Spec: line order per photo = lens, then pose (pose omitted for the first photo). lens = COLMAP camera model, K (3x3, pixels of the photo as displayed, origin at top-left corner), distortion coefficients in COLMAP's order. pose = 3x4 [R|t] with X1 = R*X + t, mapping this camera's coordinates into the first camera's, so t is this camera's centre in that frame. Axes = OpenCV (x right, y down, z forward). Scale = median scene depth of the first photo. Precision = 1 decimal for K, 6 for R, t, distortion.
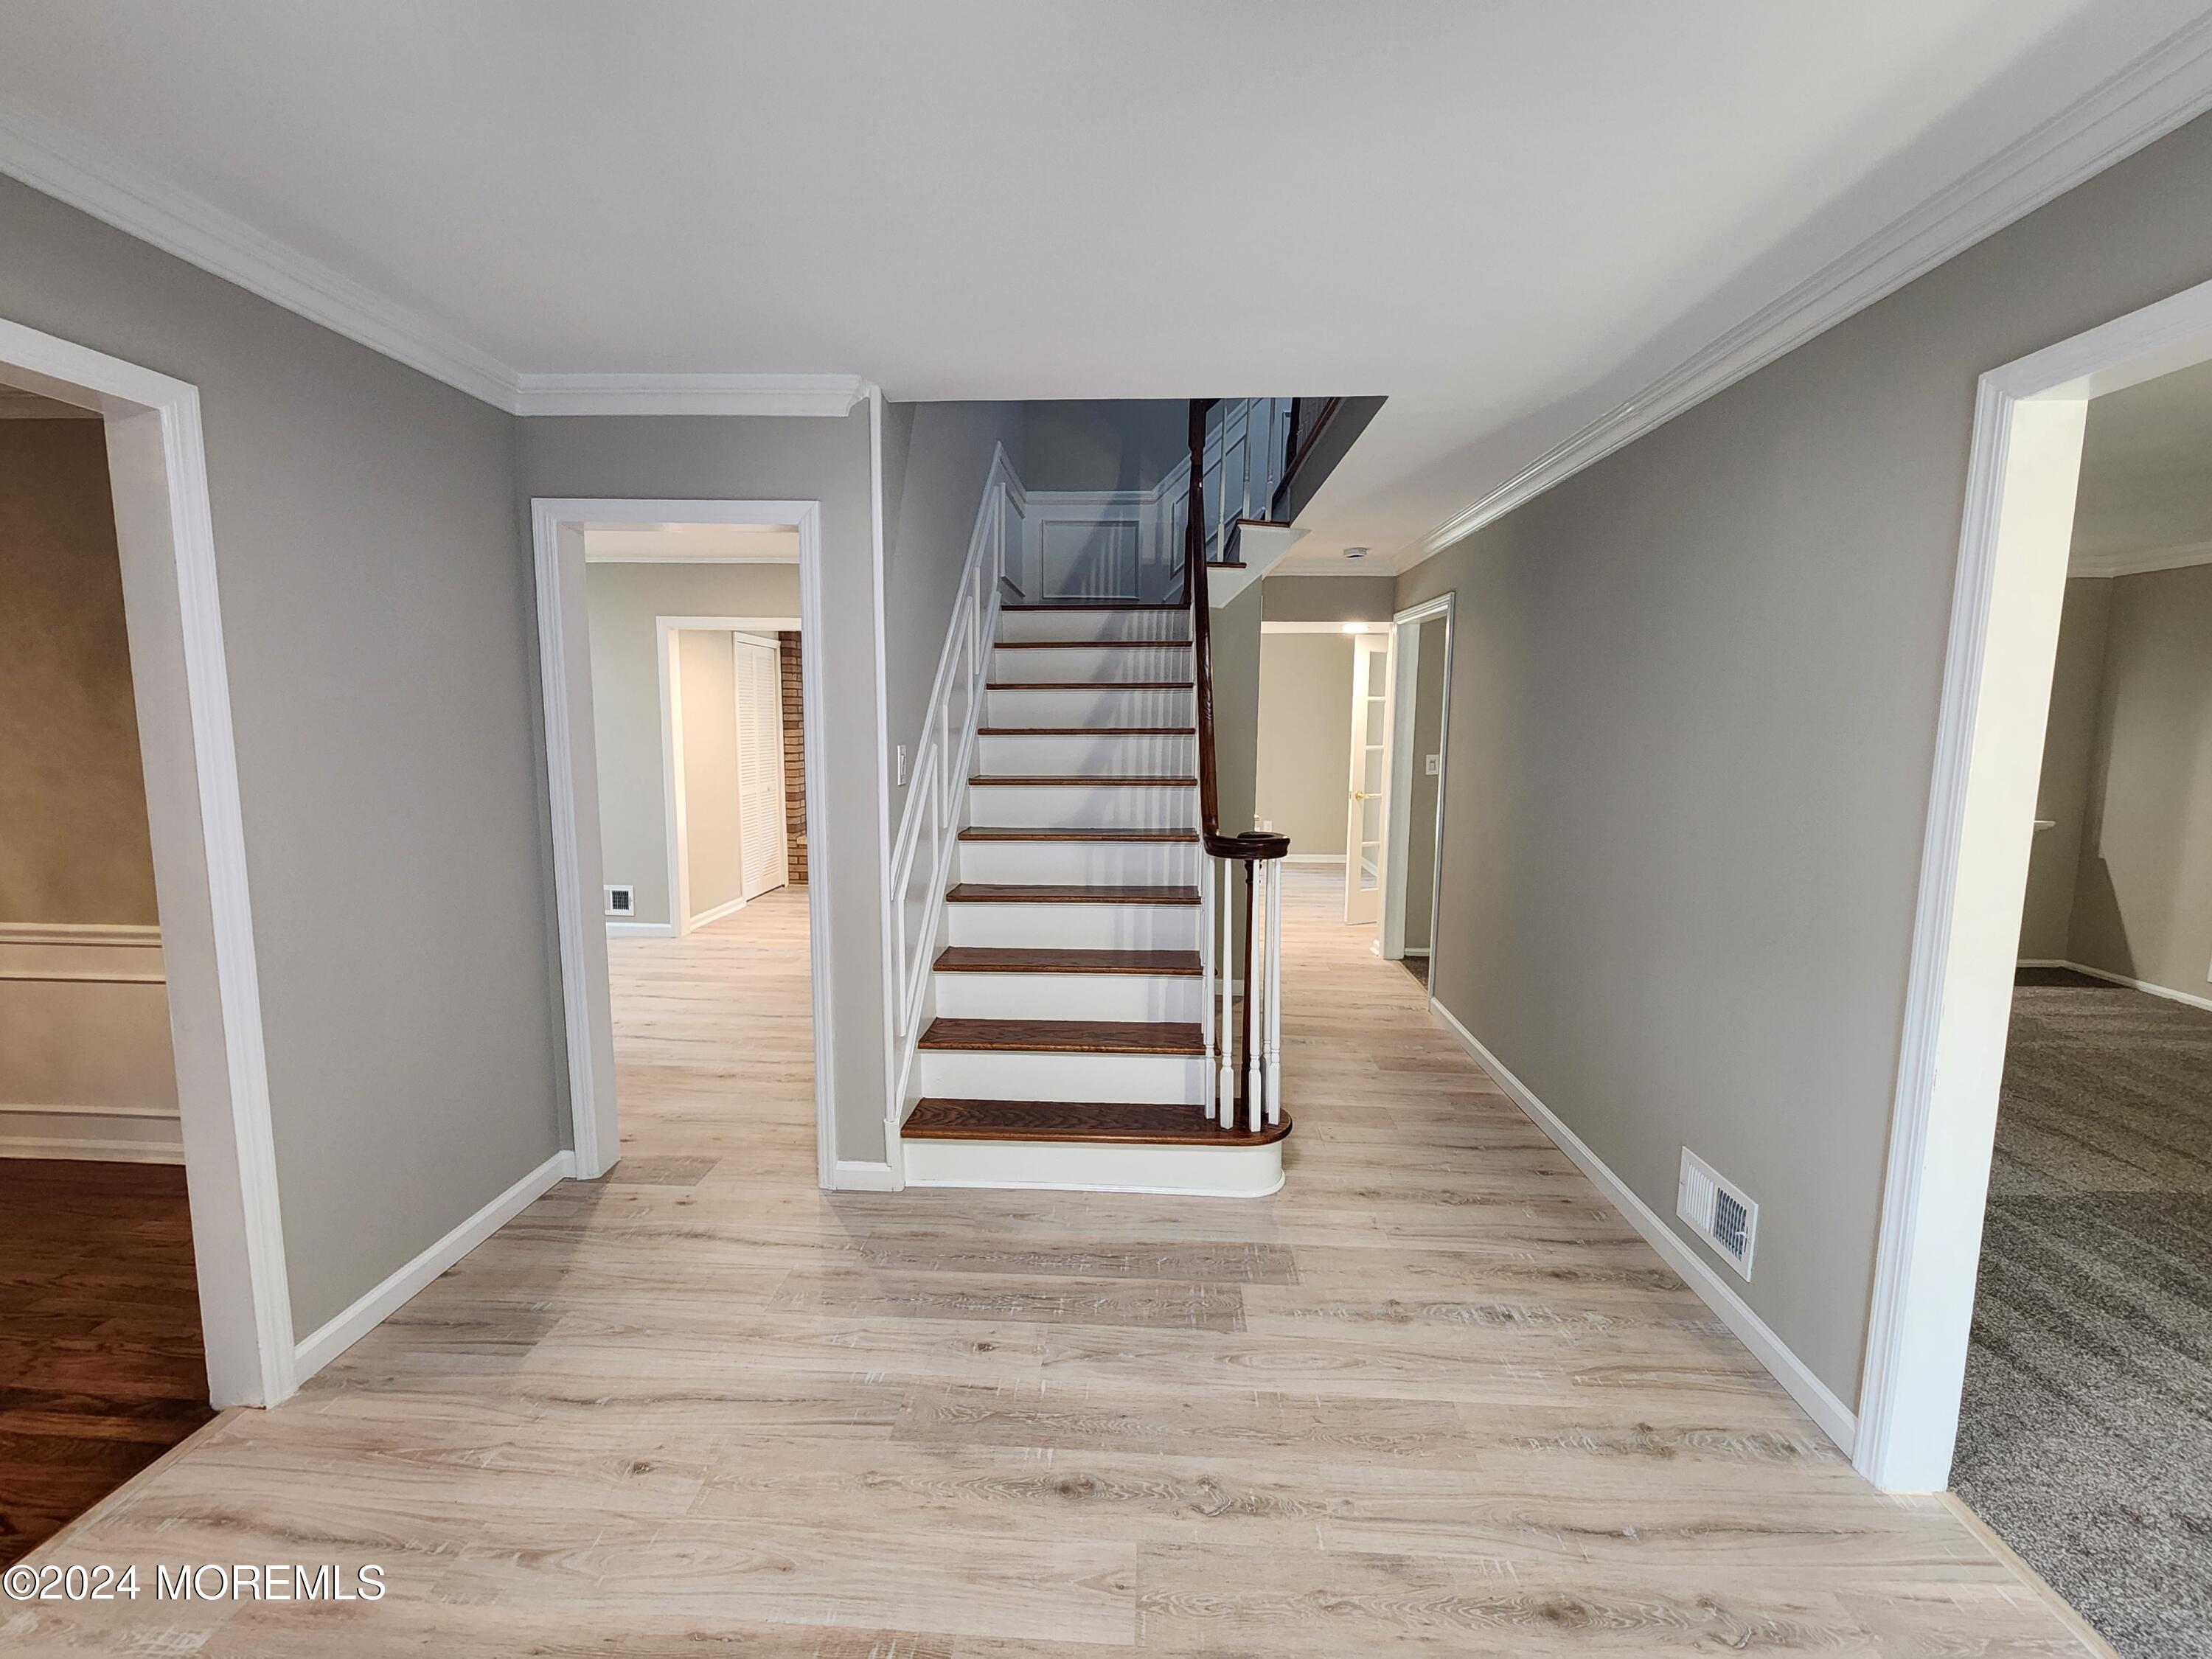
lens RADIAL K [[906.6, 0, 1095.0], [0, 906.6, 822.6], [0, 0, 1]] dist [0.001224, -0.001704]
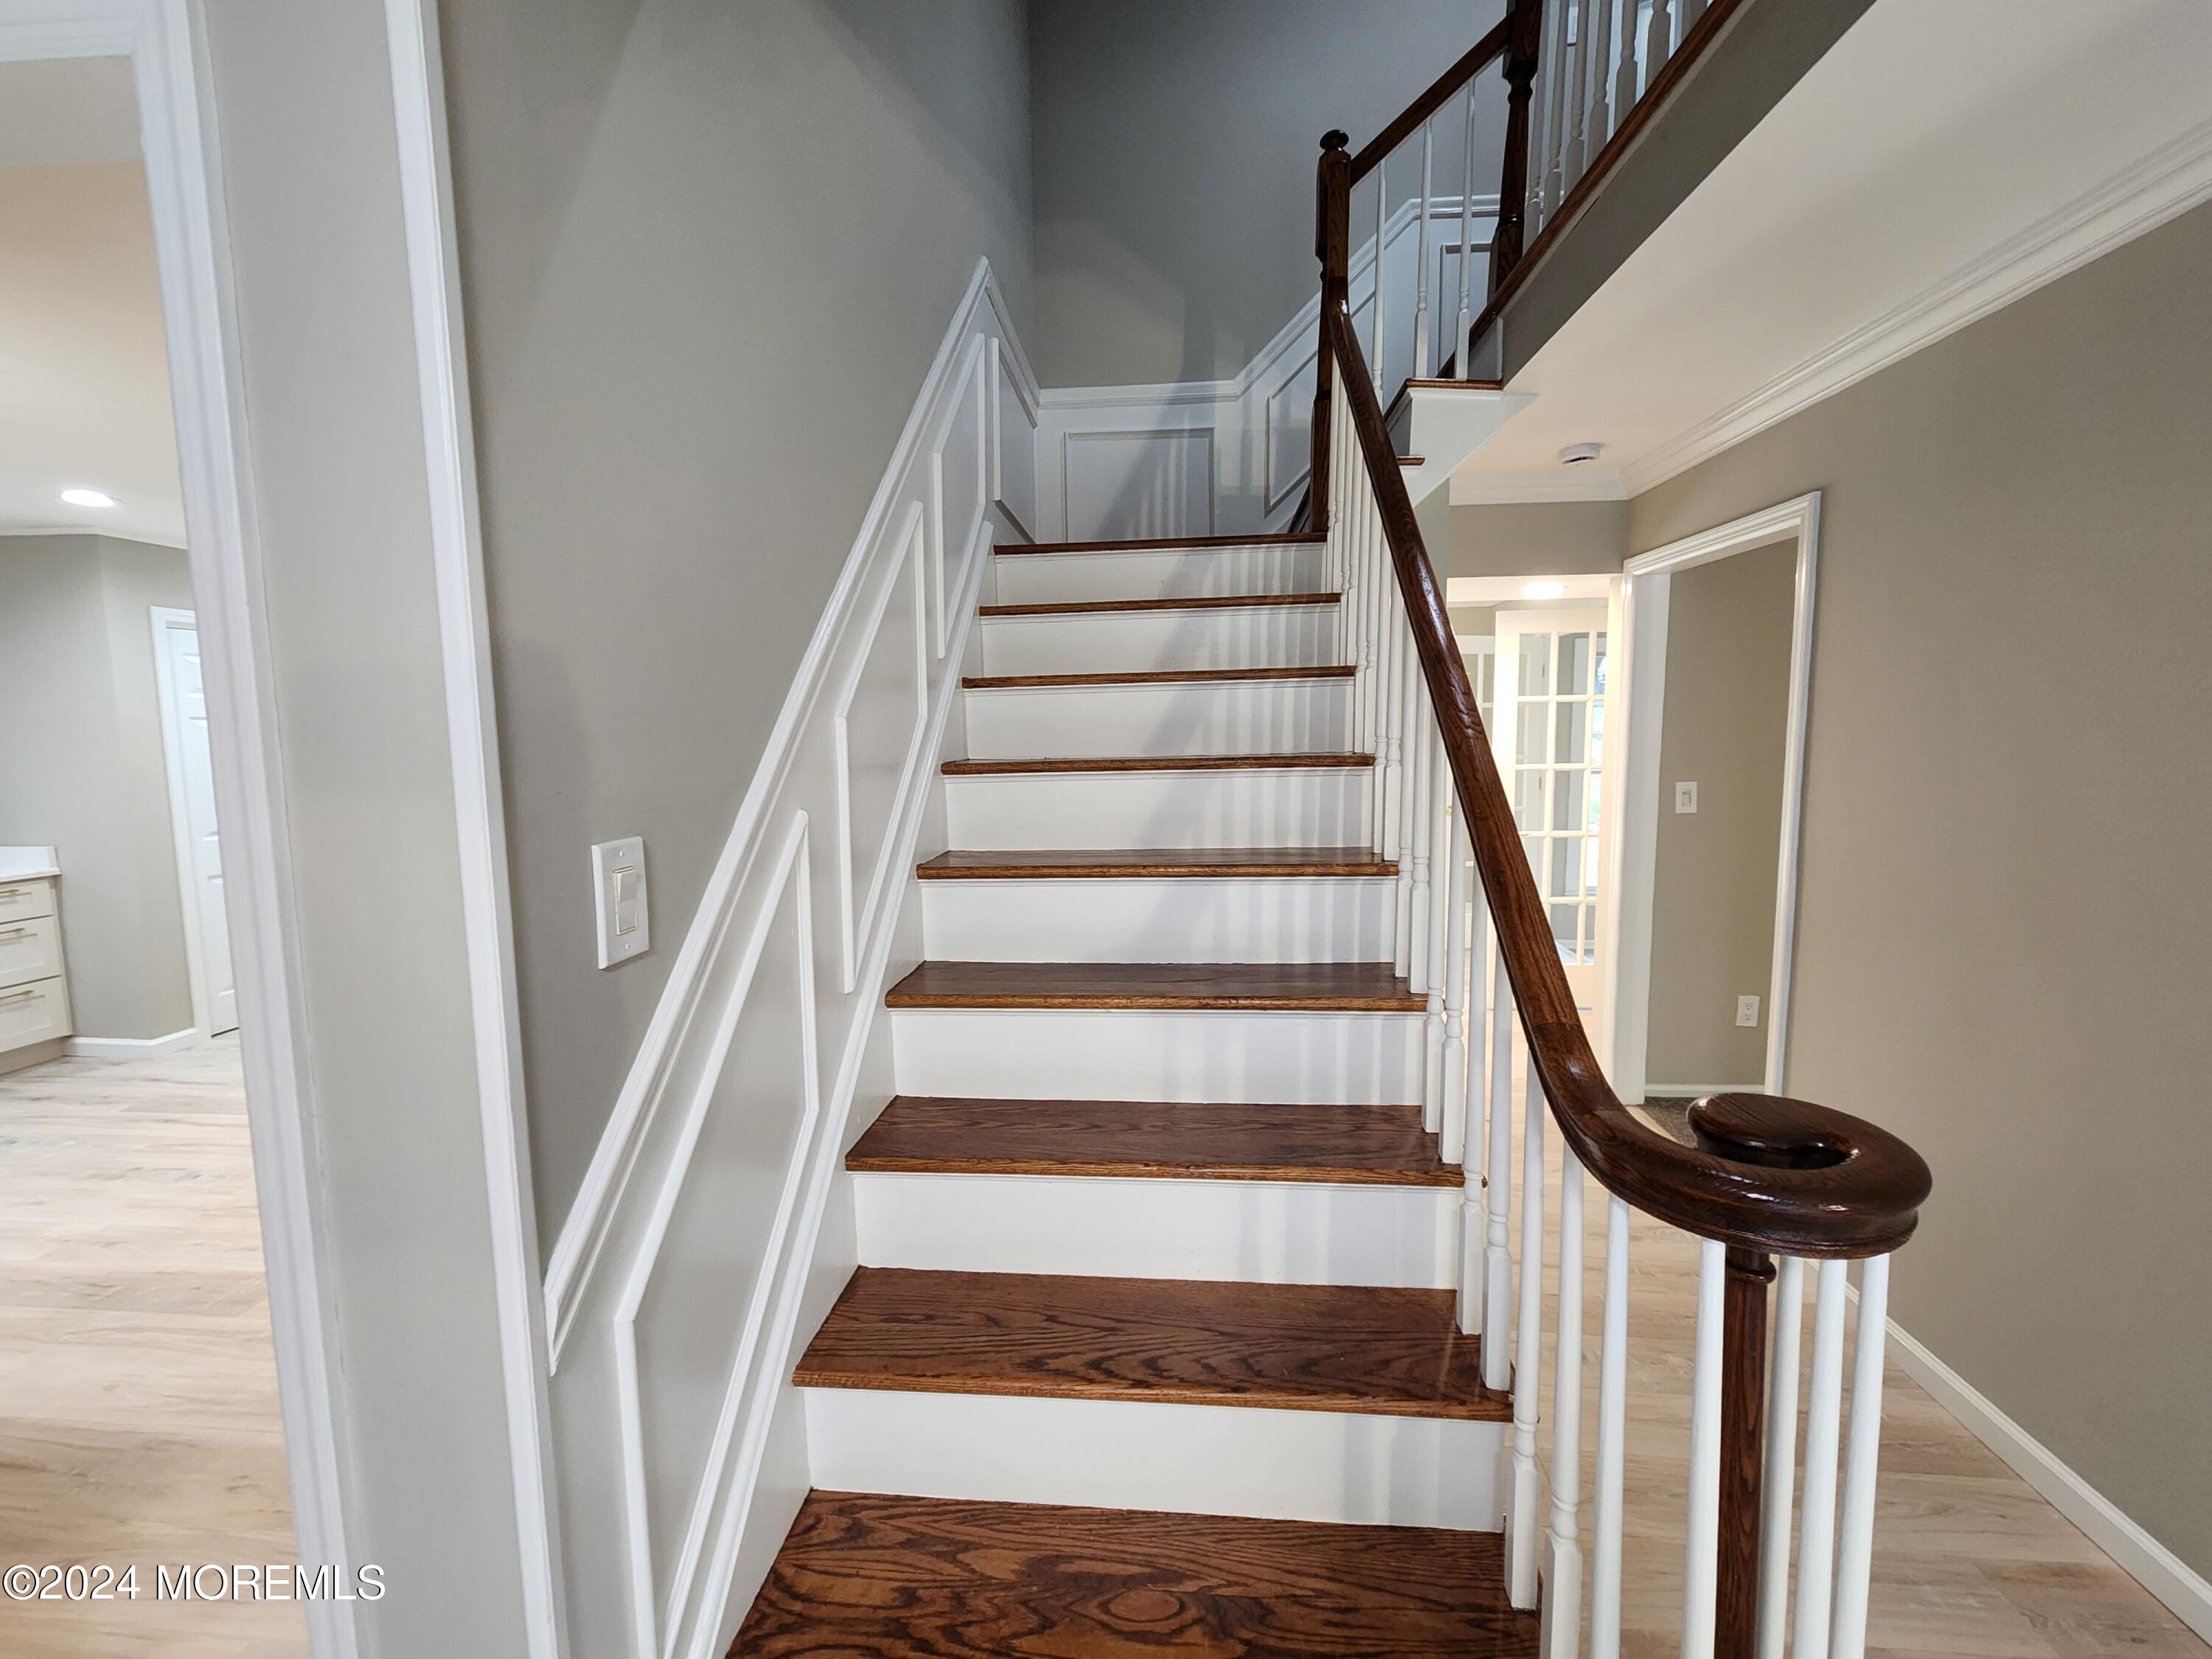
lens RADIAL K [[906.6, 0, 1102.0], [0, 906.6, 814.8], [0, 0, 1]] dist [0.001224, -0.001704]
pose [[0.999423, -0.017201, -0.029279, -0.021954], [0.016501, 0.999576, -0.023973, -0.057368], [0.029678, 0.023476, 0.999284, 0.467516]]
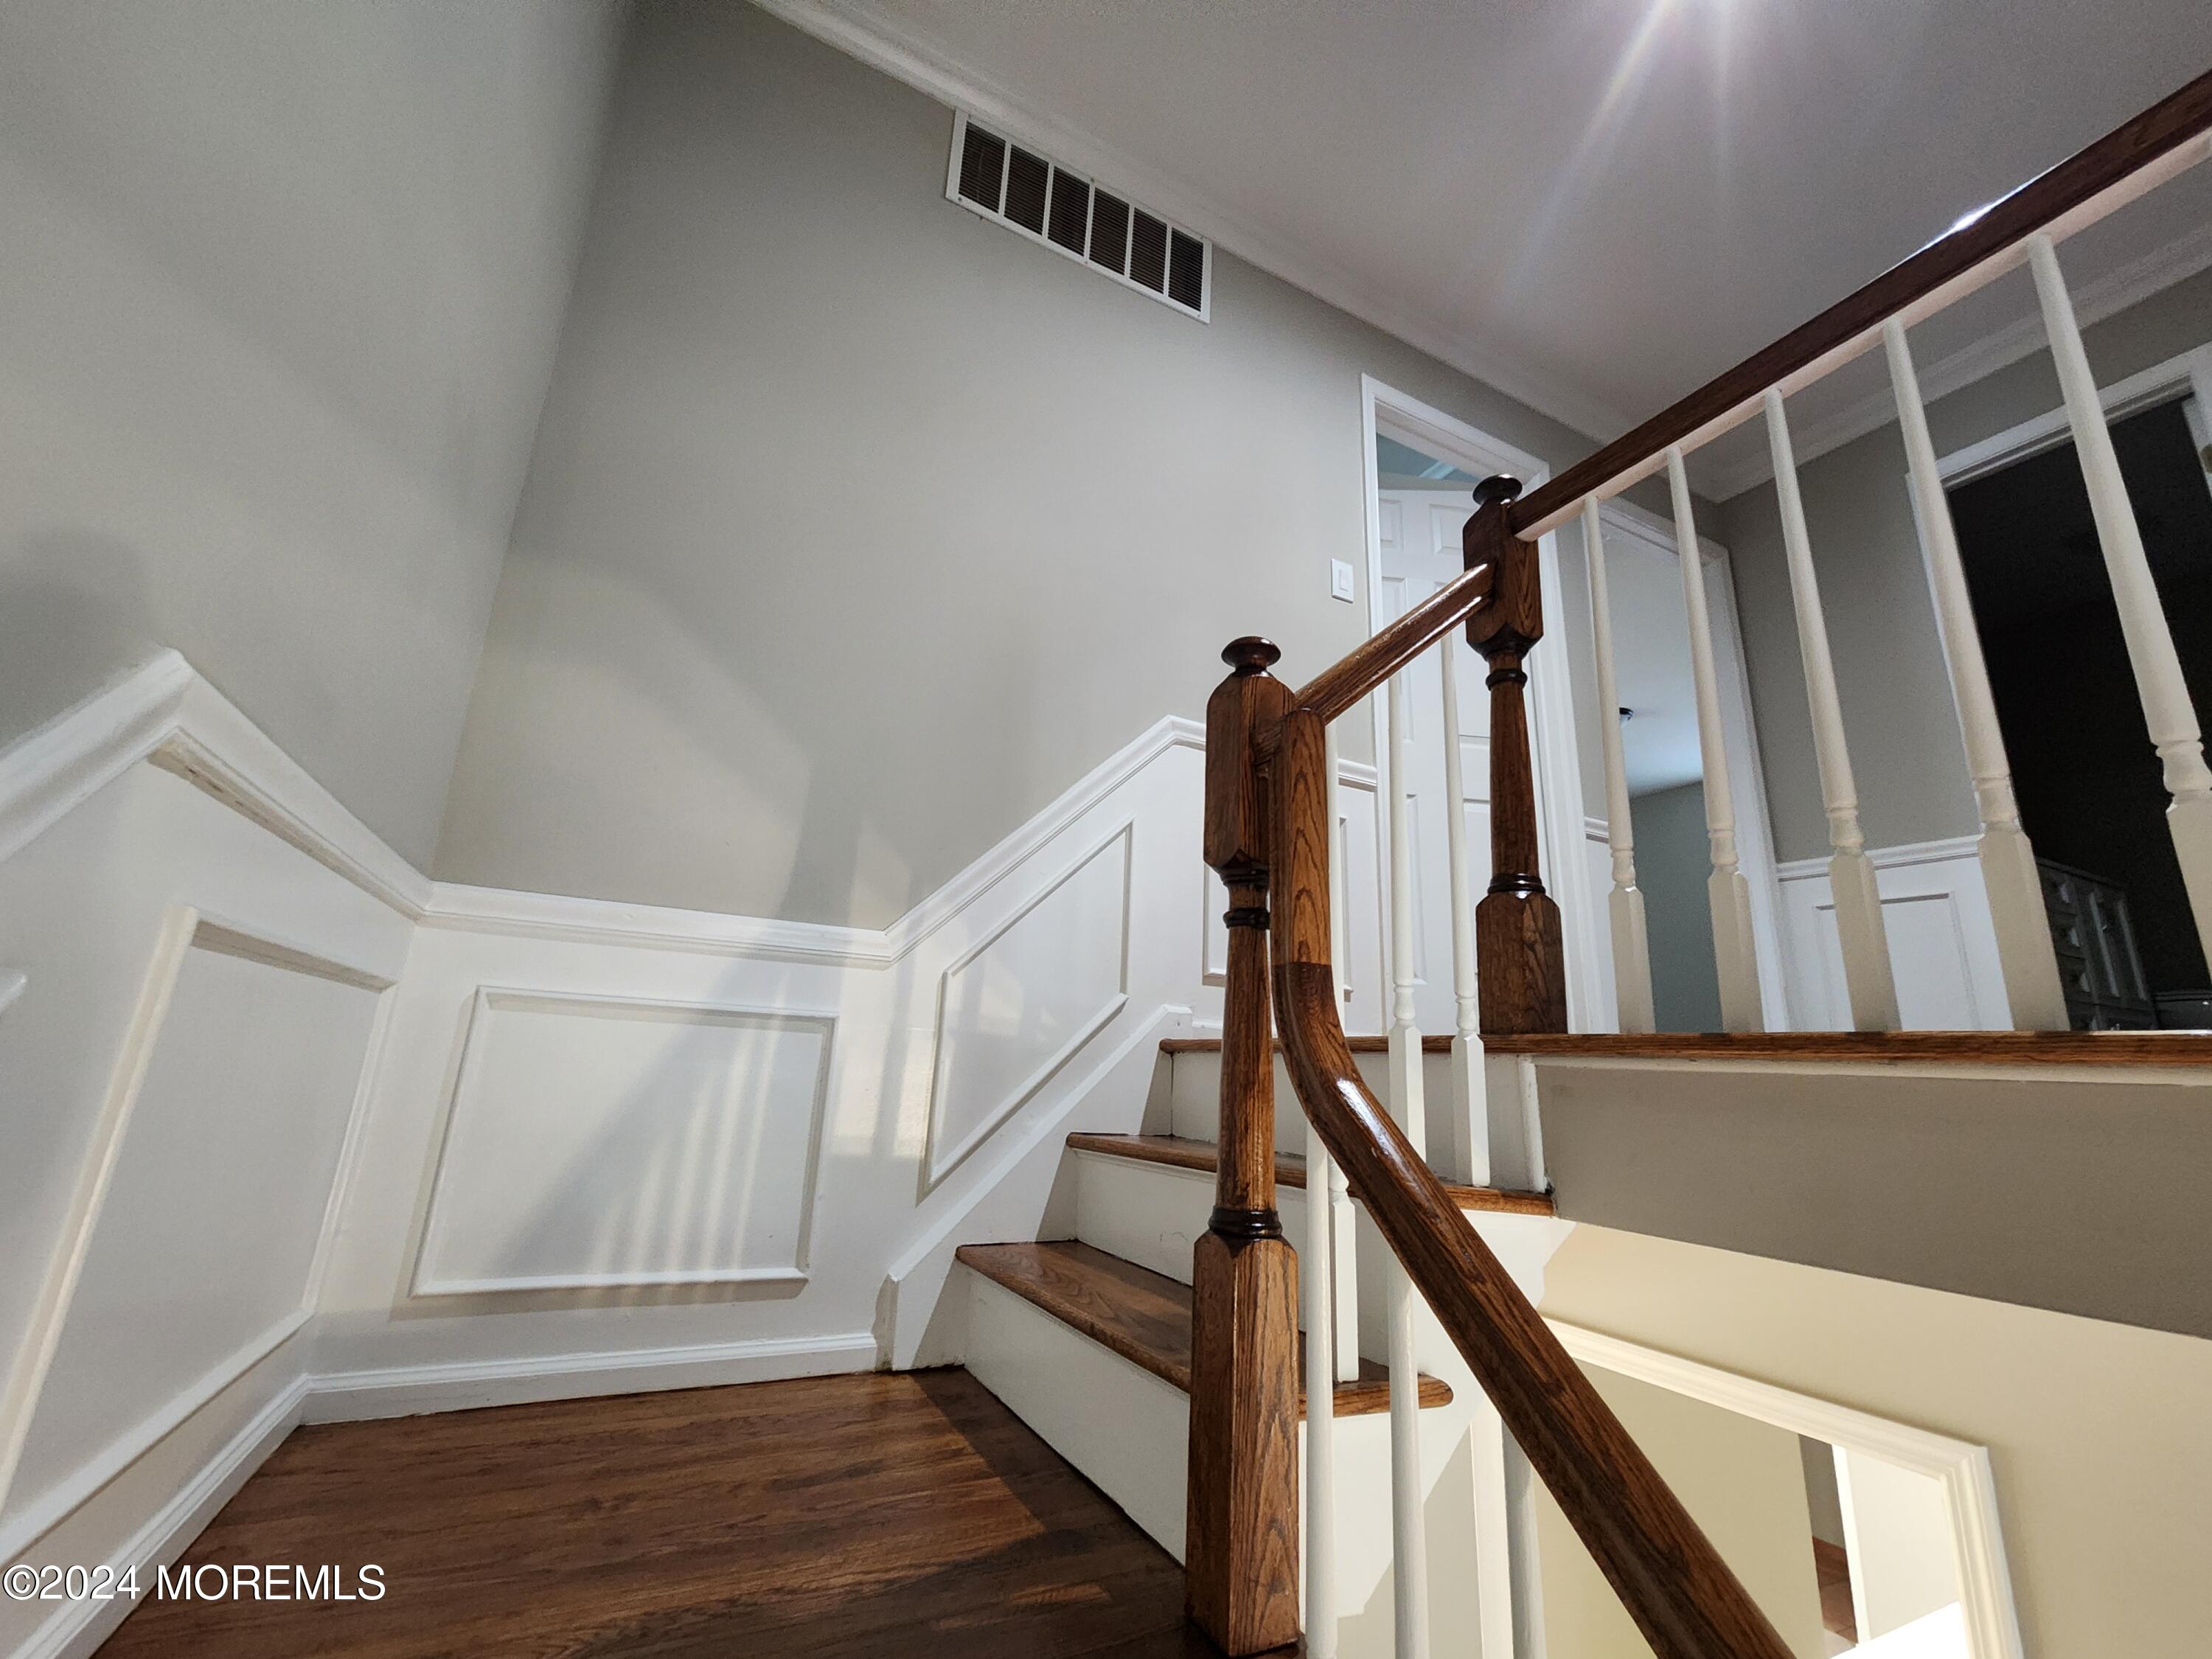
lens RADIAL K [[906.6, 0, 1120.3], [0, 906.6, 823.5], [0, 0, 1]] dist [0.001224, -0.001704]
pose [[0.851021, 0.166141, 0.498158, -0.048429], [0.027774, 0.933065, -0.358634, -0.360600], [-0.524397, 0.319041, 0.789443, 0.869764]]
